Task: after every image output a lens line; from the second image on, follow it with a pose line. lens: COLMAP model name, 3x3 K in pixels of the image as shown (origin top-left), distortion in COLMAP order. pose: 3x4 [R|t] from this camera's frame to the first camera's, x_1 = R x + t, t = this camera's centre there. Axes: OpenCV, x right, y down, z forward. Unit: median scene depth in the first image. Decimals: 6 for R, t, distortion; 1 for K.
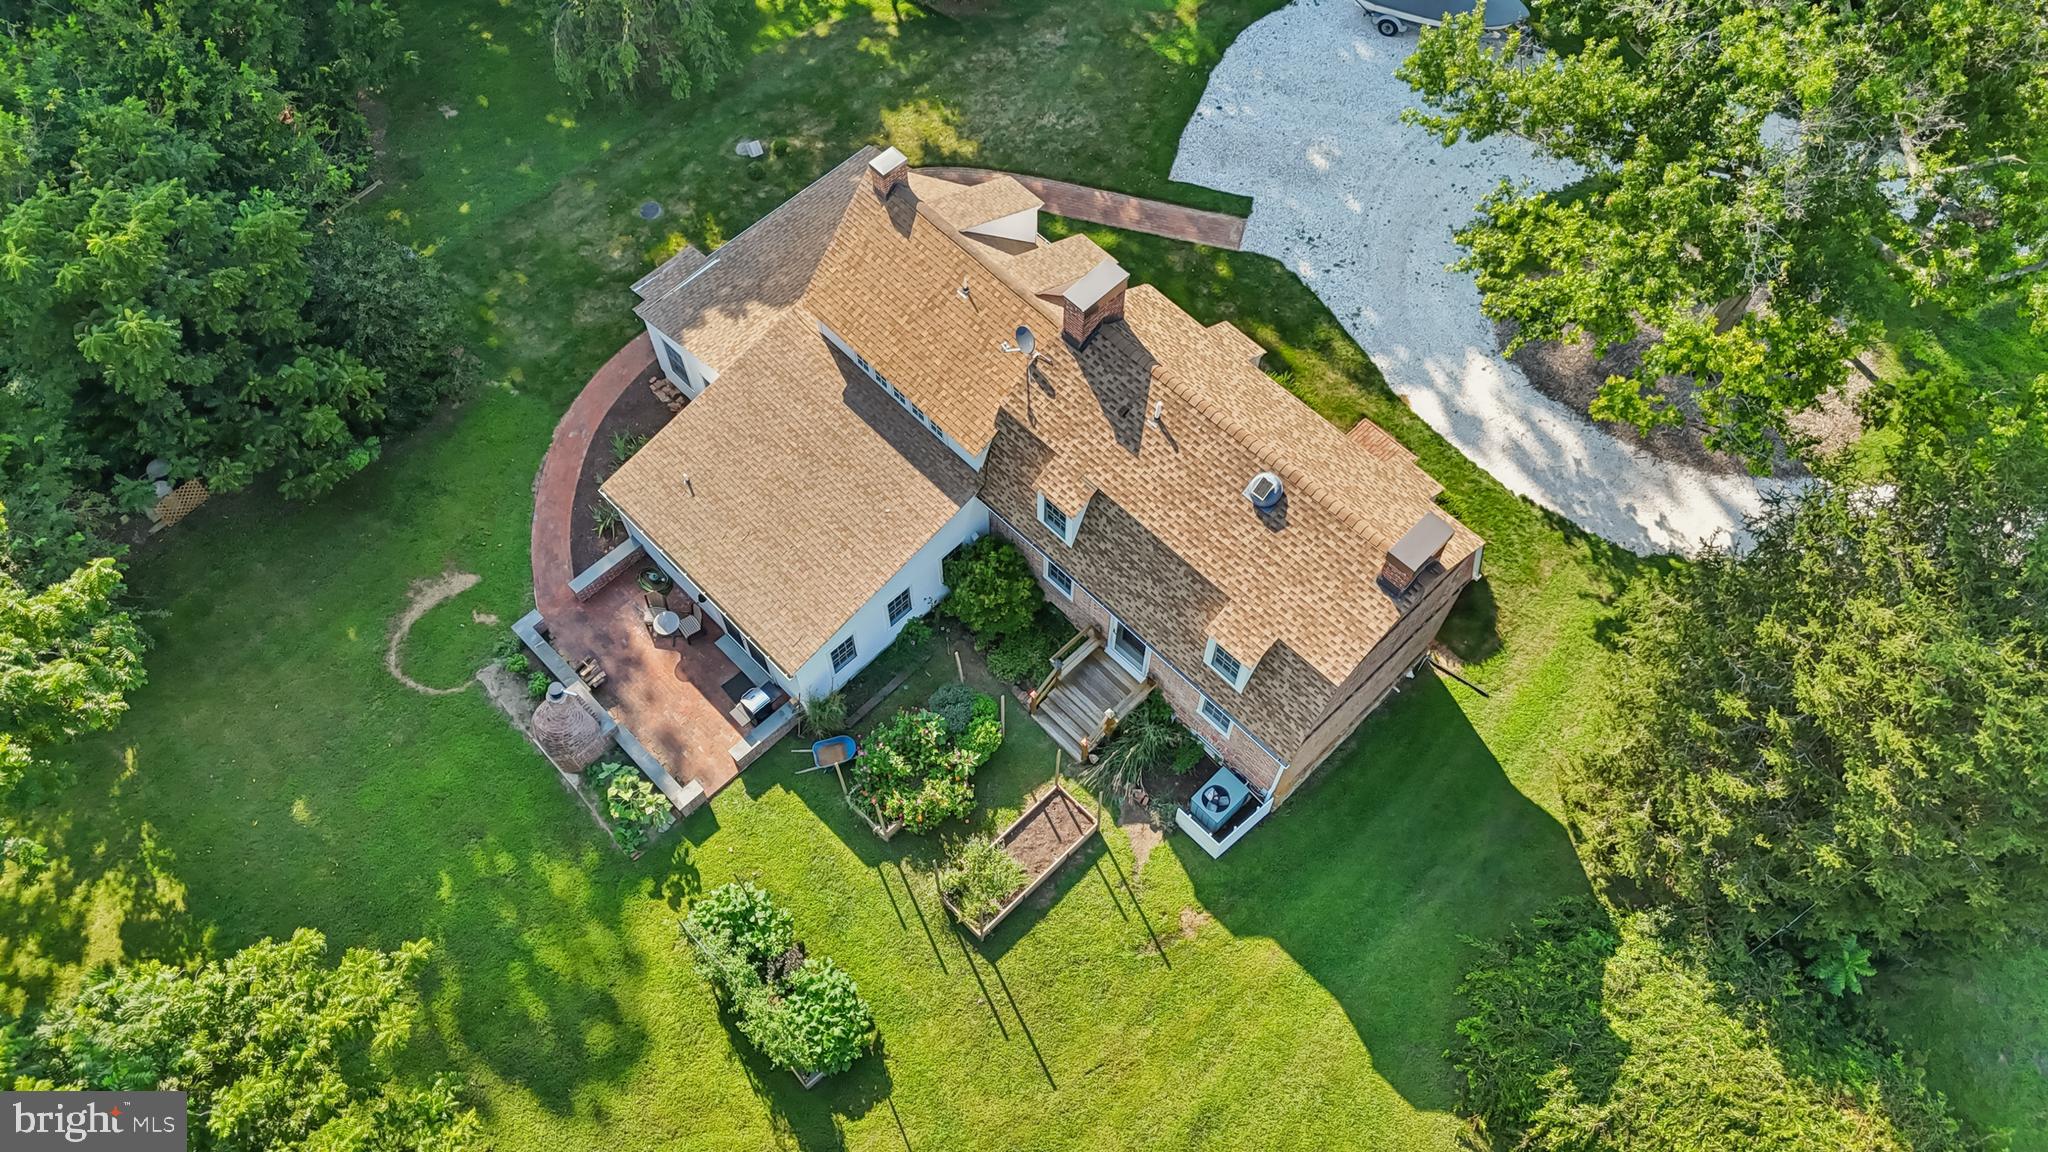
lens RADIAL K [[1554.8, 0, 1023.6], [0, 1554.8, 577.8], [0, 0, 1]] dist [0.055101, -0.049016]
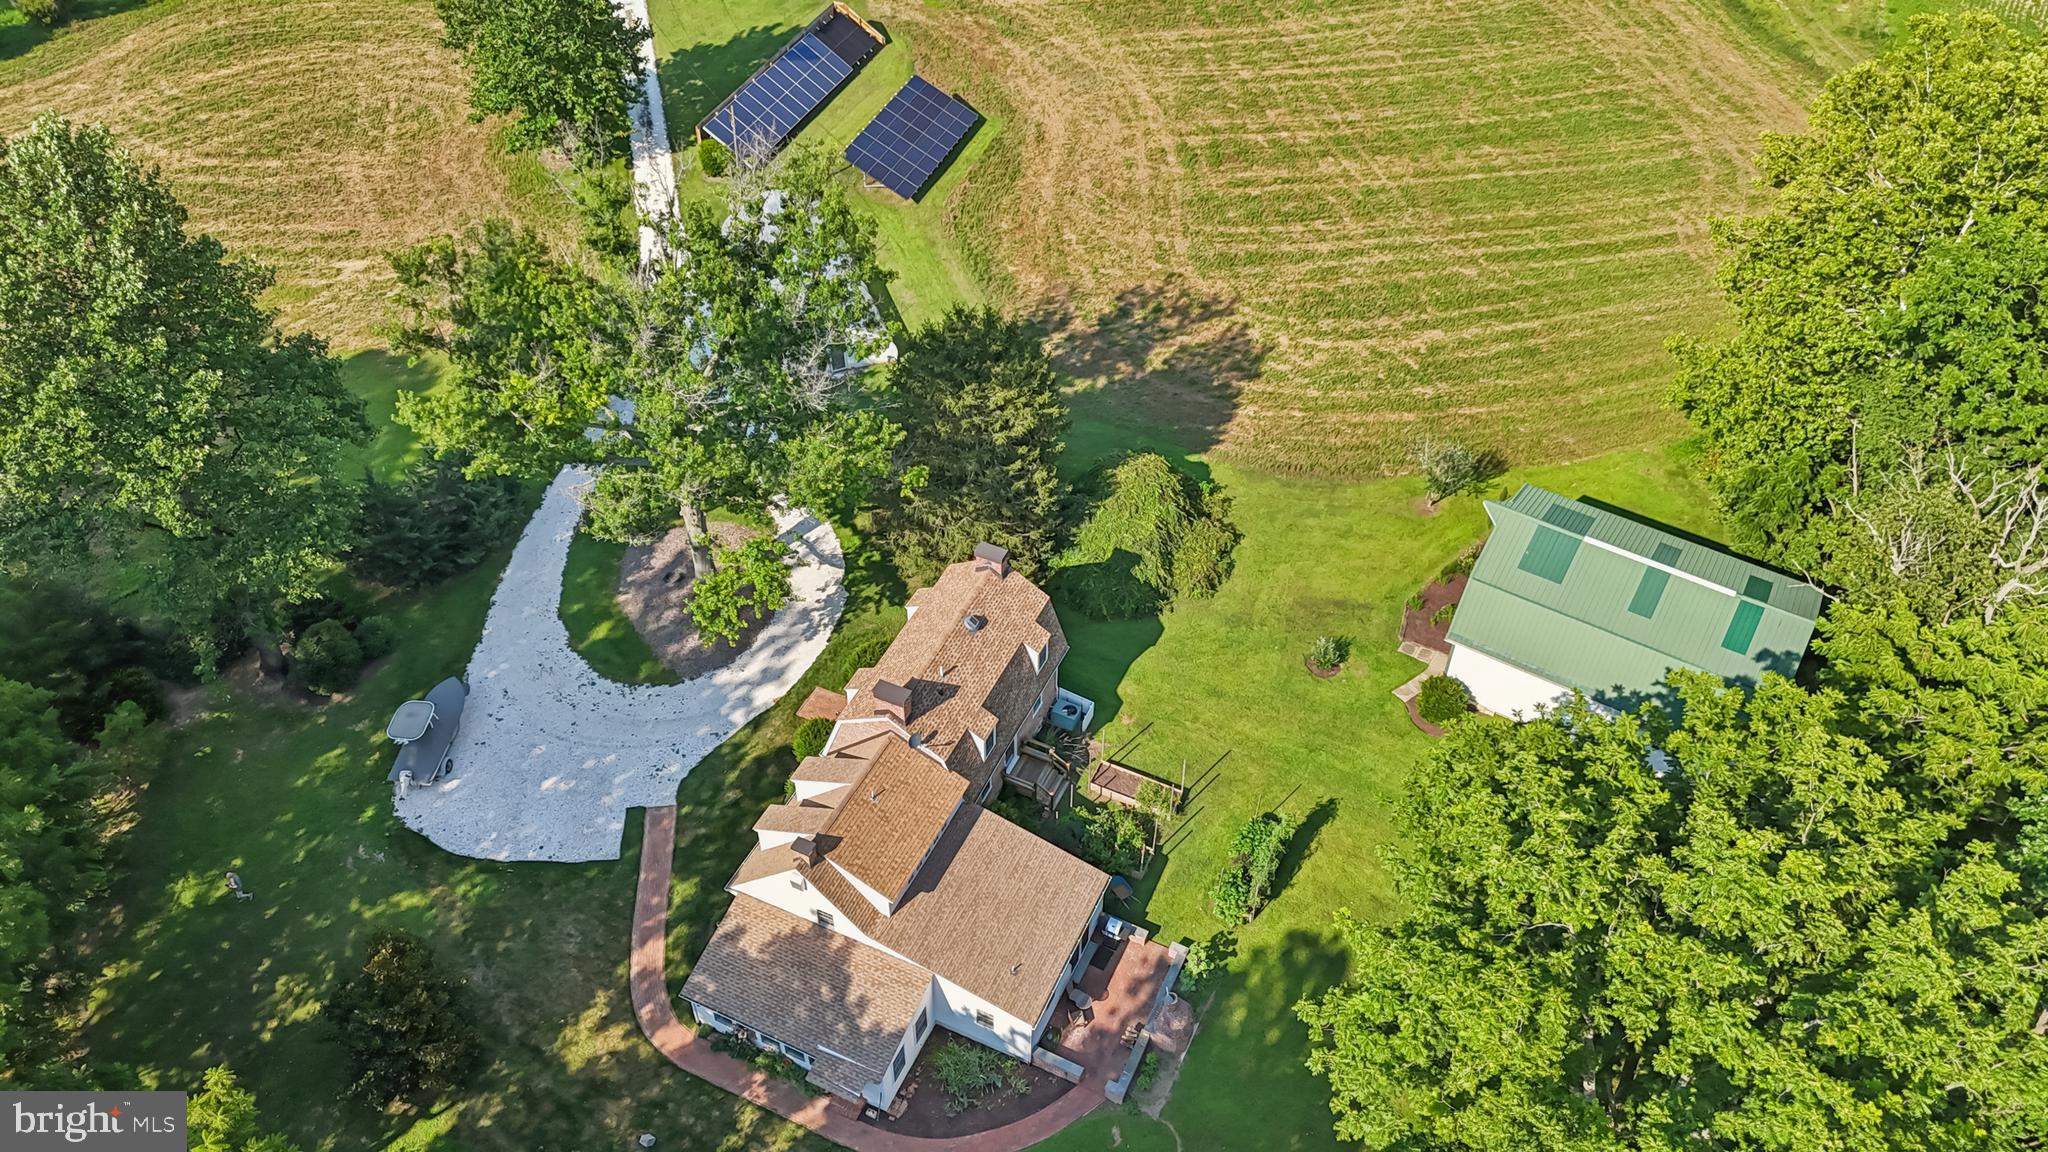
lens RADIAL K [[1554.8, 0, 1033.4], [0, 1554.8, 555.2], [0, 0, 1]] dist [0.055101, -0.049016]
pose [[-0.352465, -0.650628, 0.672645, -1.030422], [0.815966, 0.138280, 0.561319, -1.001359], [-0.458223, 0.746700, 0.482152, -0.044153]]
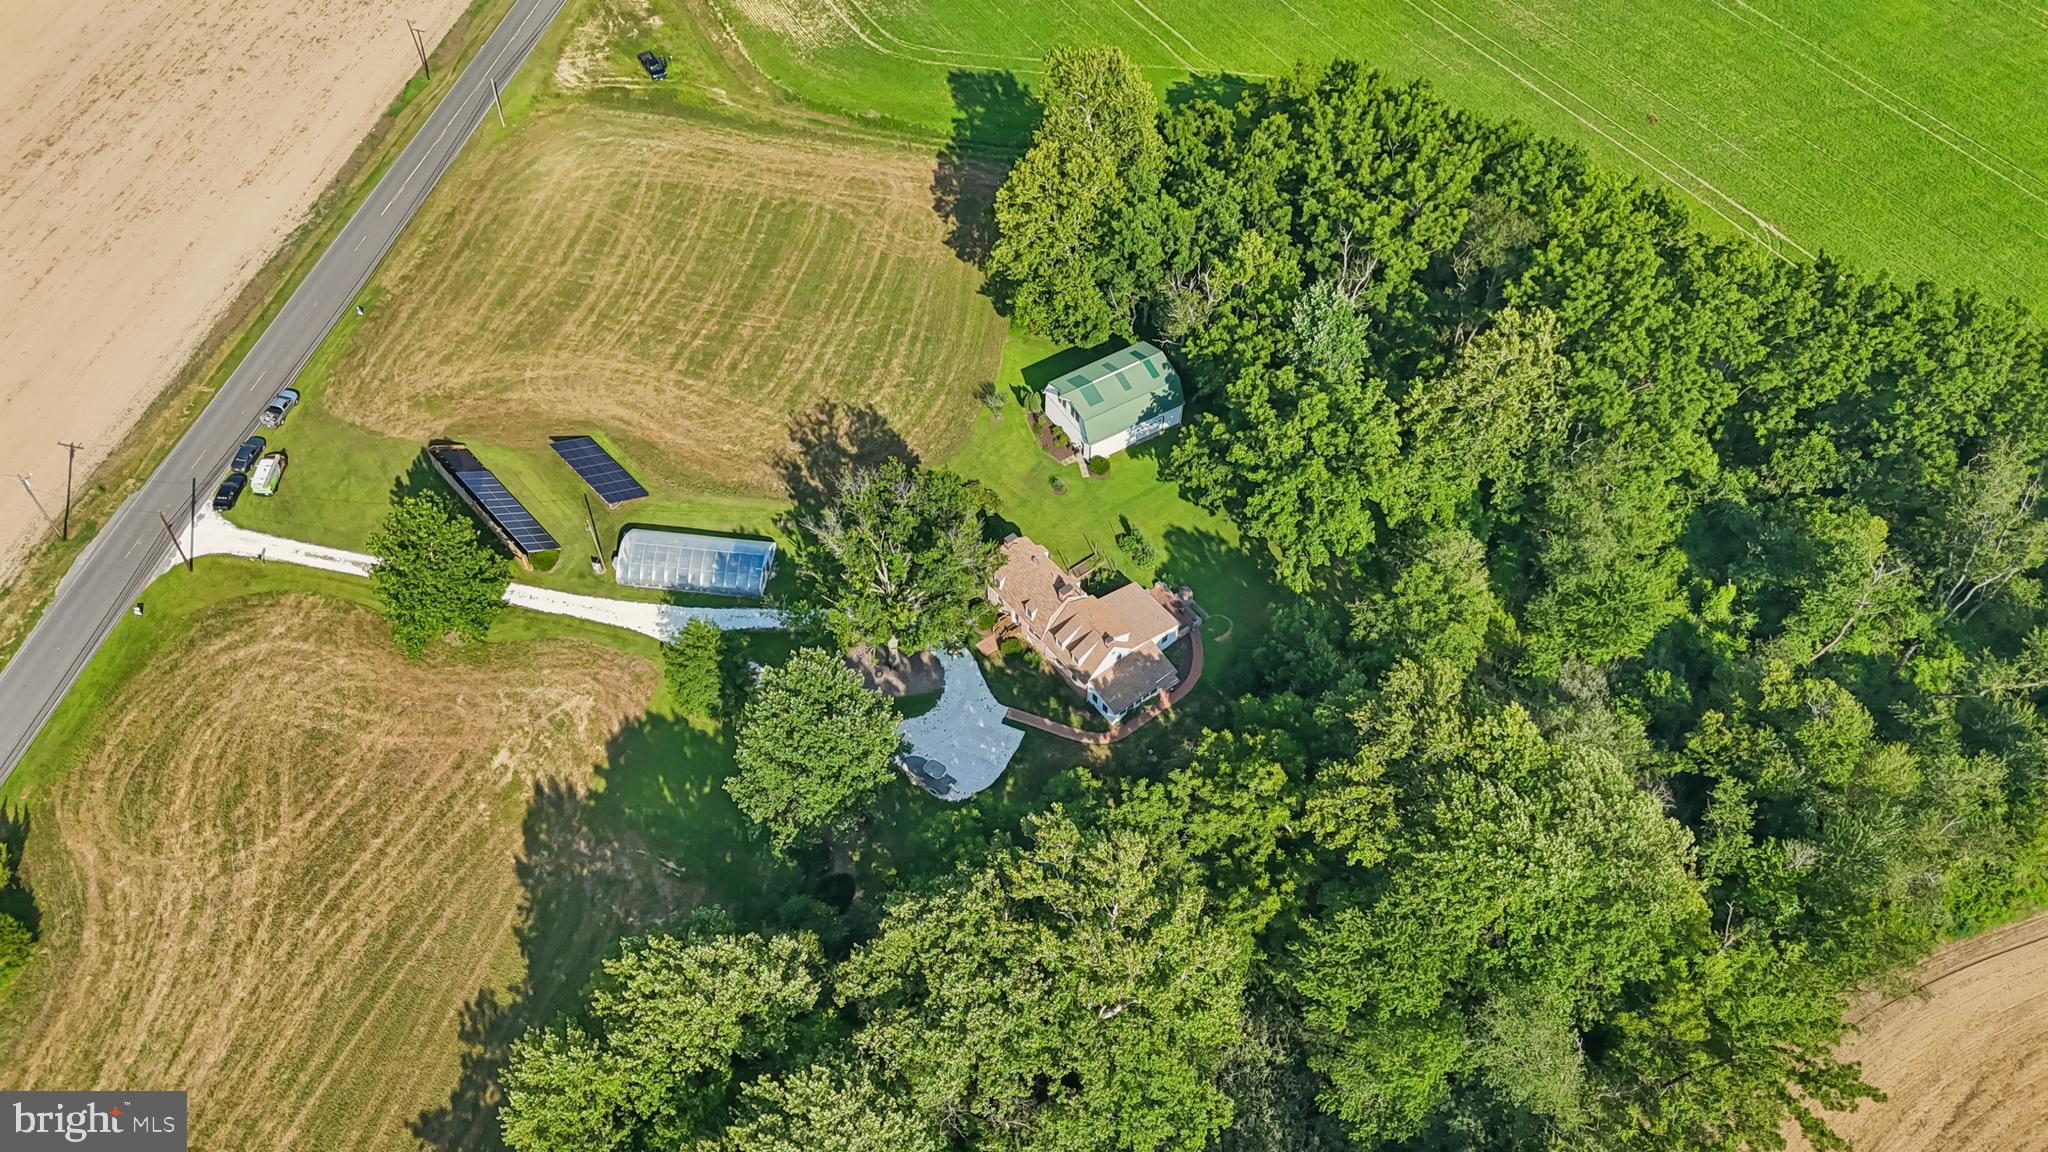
lens RADIAL K [[1554.8, 0, 1044.3], [0, 1554.8, 542.4], [0, 0, 1]] dist [0.055101, -0.049016]
pose [[-0.995638, -0.081560, 0.045320, -0.081502], [0.071684, -0.357723, 0.931072, -4.139573], [-0.059726, 0.930259, 0.362009, -0.741238]]
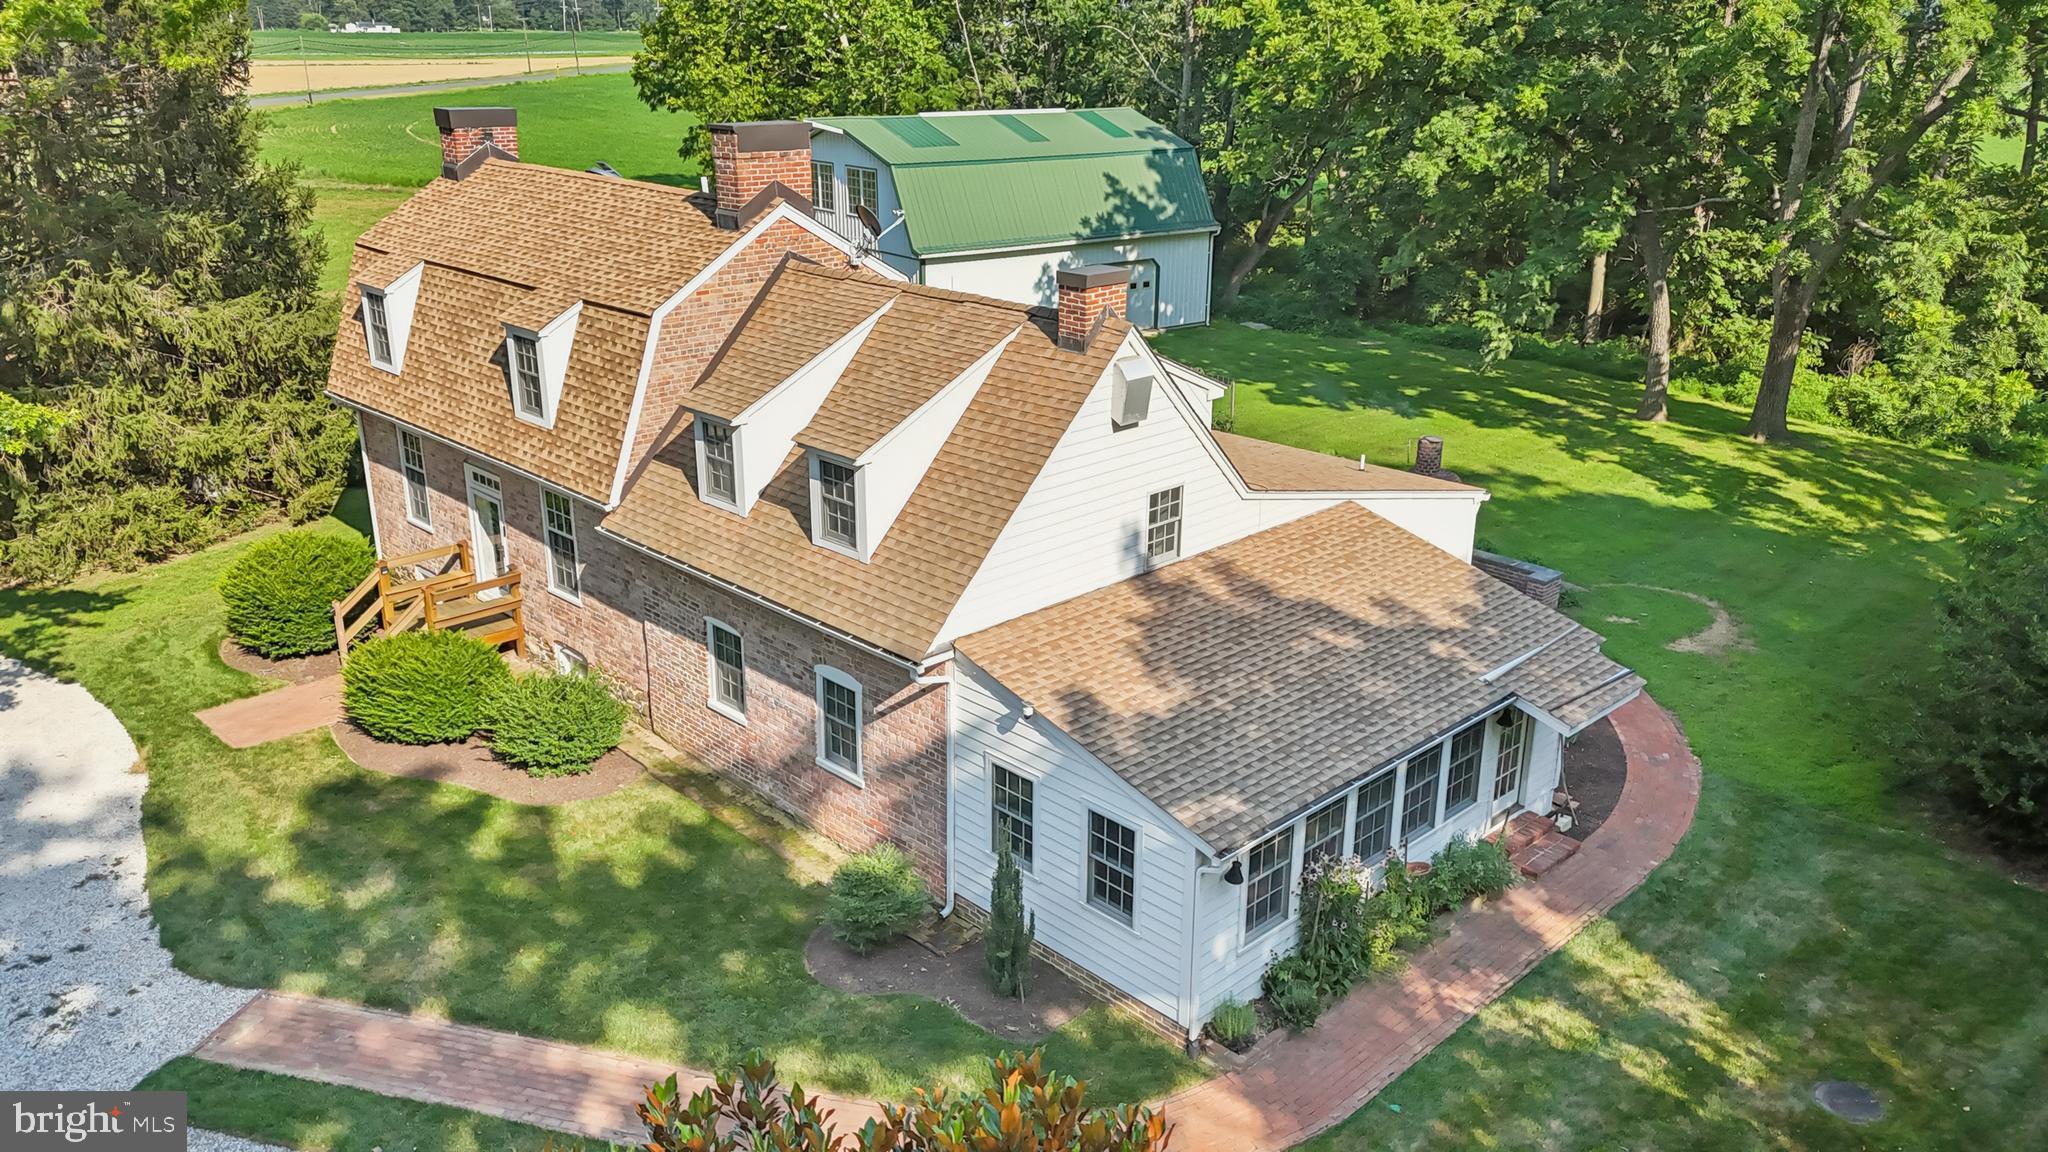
lens RADIAL K [[1554.8, 0, 1031.3], [0, 1554.8, 576.1], [0, 0, 1]] dist [0.055101, -0.049016]
pose [[-0.999829, -0.011024, -0.014817, -0.060408], [-0.016328, 0.152857, 0.988113, -0.783734], [-0.008628, 0.988187, -0.153011, 1.209128]]
